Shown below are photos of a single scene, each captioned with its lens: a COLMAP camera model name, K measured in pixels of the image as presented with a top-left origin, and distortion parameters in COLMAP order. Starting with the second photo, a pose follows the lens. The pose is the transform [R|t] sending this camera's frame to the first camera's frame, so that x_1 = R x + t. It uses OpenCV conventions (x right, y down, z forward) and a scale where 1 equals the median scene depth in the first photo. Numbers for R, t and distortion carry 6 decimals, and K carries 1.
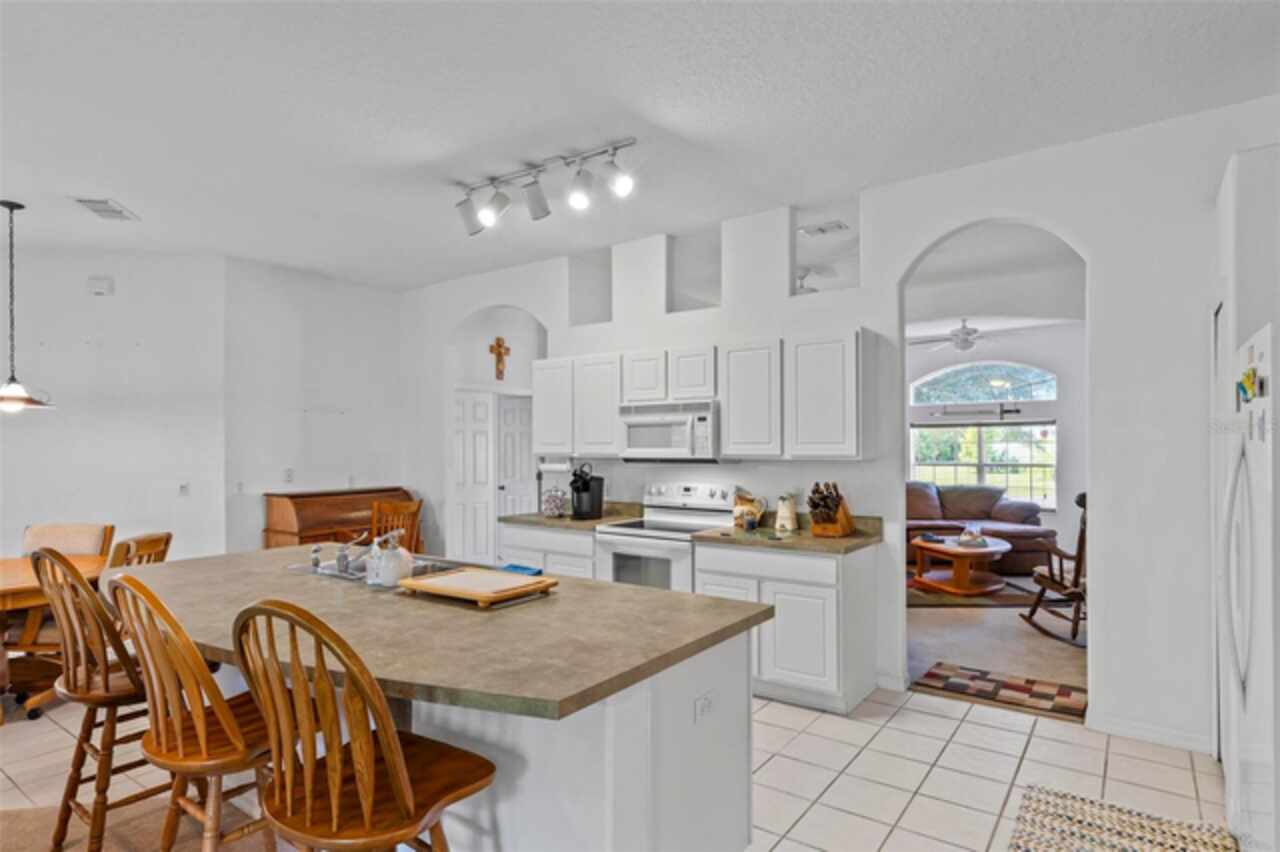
lens RADIAL K [[691.6, 0, 631.8], [0, 691.6, 436.4], [0, 0, 1]] dist [0.004053, 0.000403]
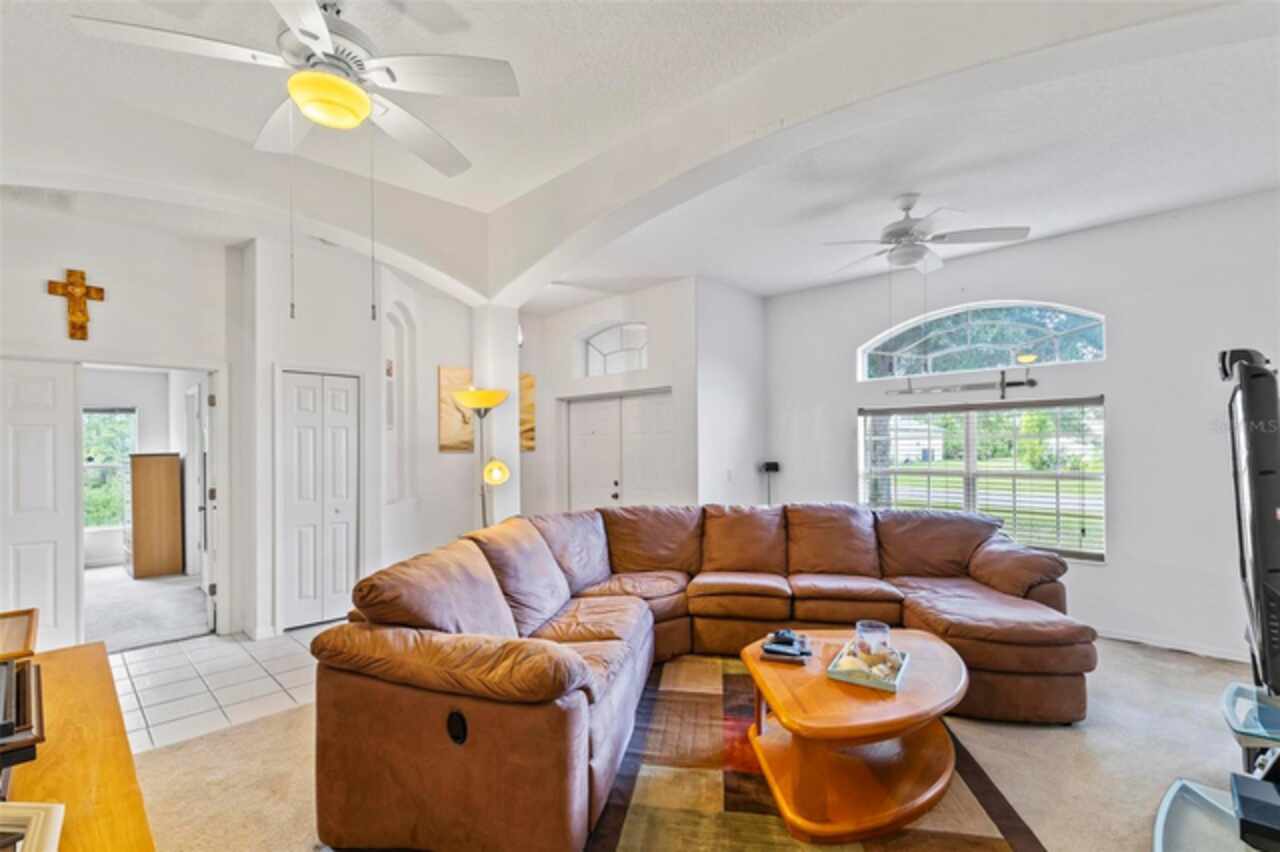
lens RADIAL K [[575.8, 0, 628.1], [0, 575.8, 435.3], [0, 0, 1]] dist [0.005500, 0.000100]
pose [[0.988743, -0.011505, -0.149181, 0.321822], [0.010836, 0.999927, -0.005293, 0.008530], [0.149231, 0.003617, 0.988796, 0.512097]]
